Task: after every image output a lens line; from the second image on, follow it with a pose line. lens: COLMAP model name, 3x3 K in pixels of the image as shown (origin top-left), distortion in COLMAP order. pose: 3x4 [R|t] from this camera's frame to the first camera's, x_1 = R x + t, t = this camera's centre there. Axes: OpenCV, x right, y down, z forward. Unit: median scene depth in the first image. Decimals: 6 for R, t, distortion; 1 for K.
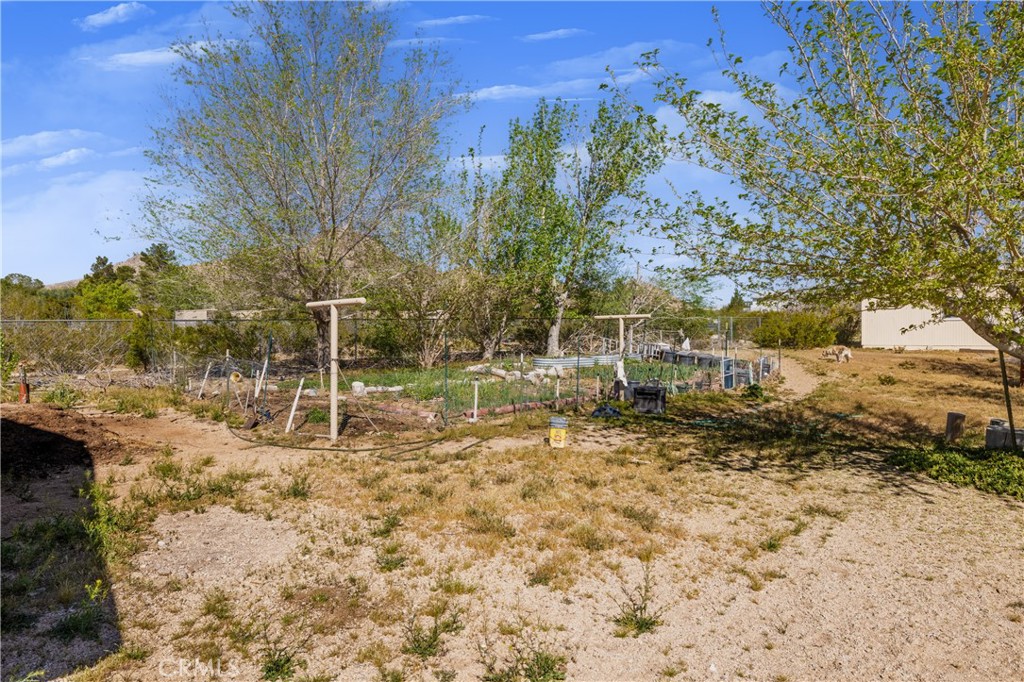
lens RADIAL K [[599.7, 0, 518.0], [0, 599.7, 337.5], [0, 0, 1]] dist [0.003491, 0.000628]
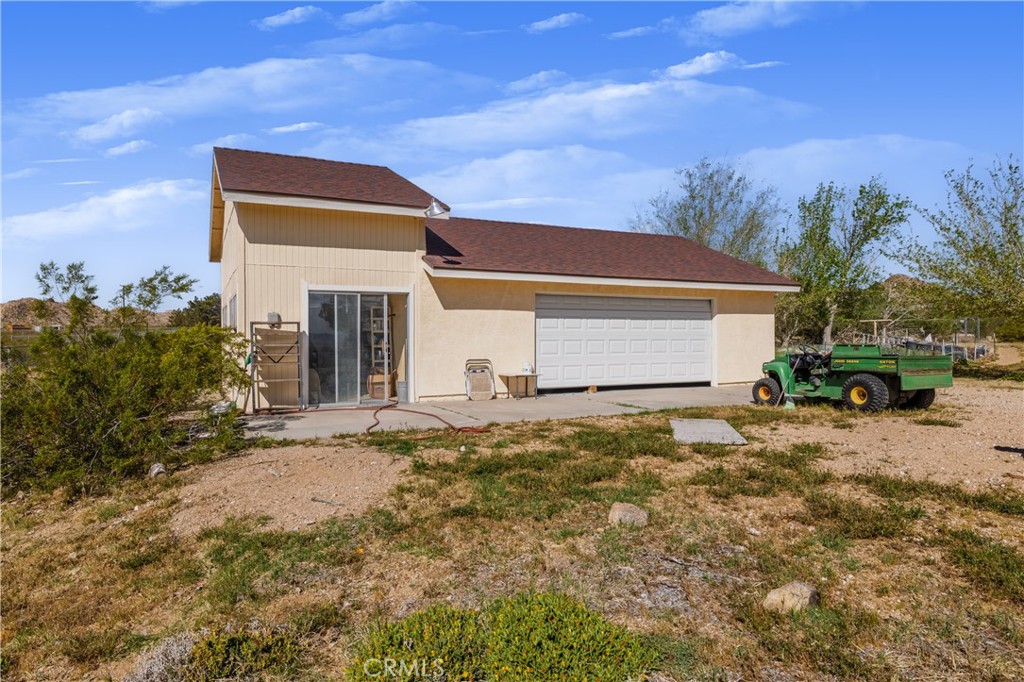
lens RADIAL K [[865.6, 0, 514.3], [0, 865.6, 348.4], [0, 0, 1]] dist [0.017543, -0.006209]
pose [[0.960819, 0.009404, -0.277019, -0.096306], [-0.001957, 0.999630, 0.027147, -0.021510], [0.277171, -0.025541, 0.960481, -1.383106]]
